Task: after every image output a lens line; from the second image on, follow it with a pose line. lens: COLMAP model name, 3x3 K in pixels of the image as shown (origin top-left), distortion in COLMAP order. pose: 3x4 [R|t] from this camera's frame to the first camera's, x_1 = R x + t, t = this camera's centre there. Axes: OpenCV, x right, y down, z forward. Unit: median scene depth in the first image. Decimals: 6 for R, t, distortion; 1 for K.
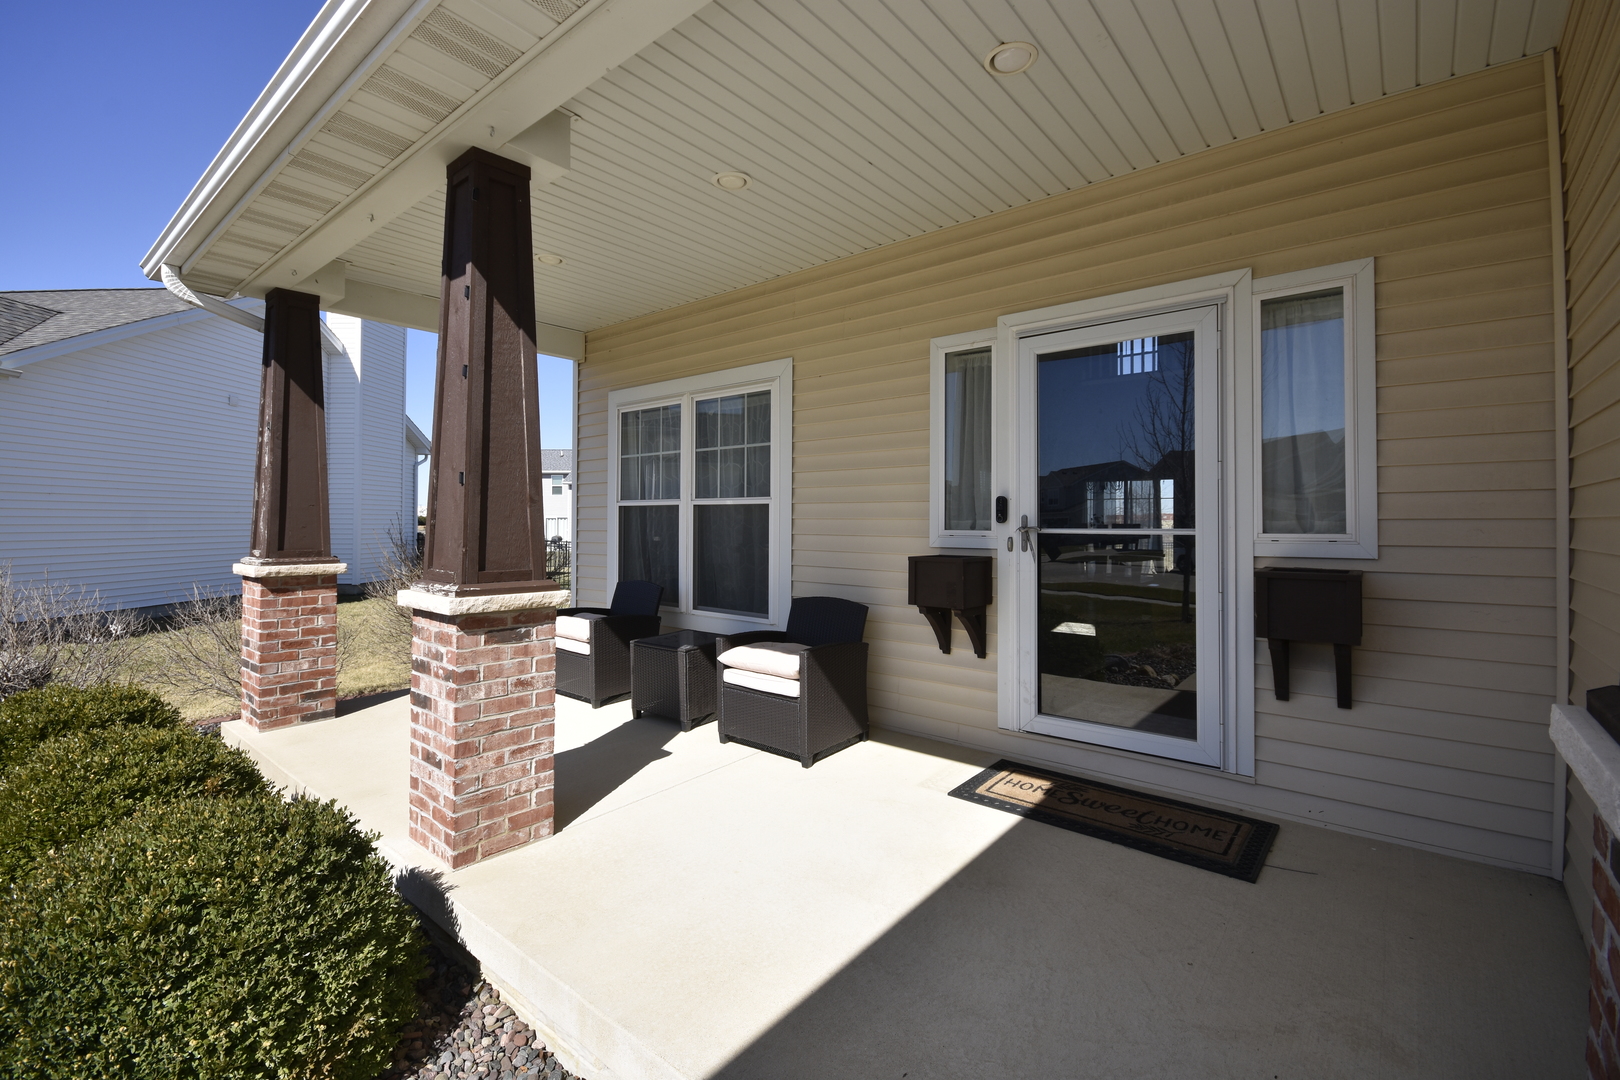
lens RADIAL K [[723.4, 0, 809.7], [0, 723.4, 530.9], [0, 0, 1]] dist [0.002503, -0.000324]
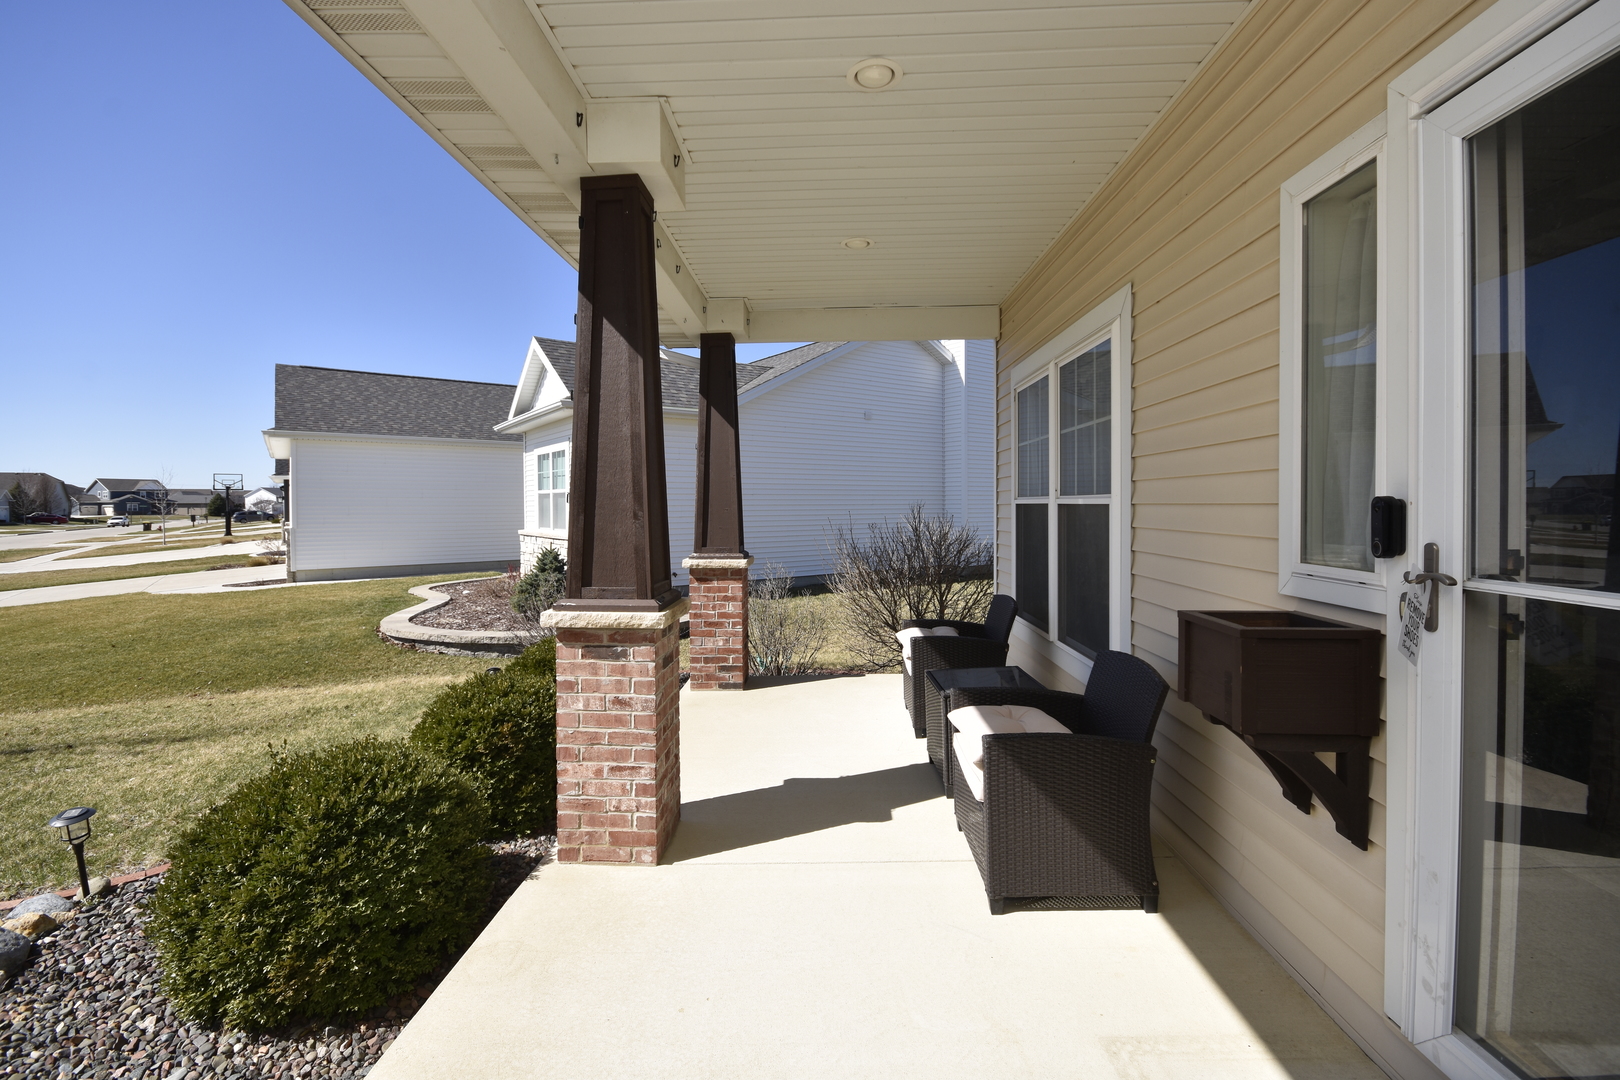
lens RADIAL K [[723.4, 0, 805.8], [0, 723.4, 527.1], [0, 0, 1]] dist [0.002503, -0.000324]
pose [[0.595178, 0.019005, -0.803369, 0.530518], [-0.002236, 0.999756, 0.021995, -0.050195], [0.803591, -0.011294, 0.595075, 0.597016]]
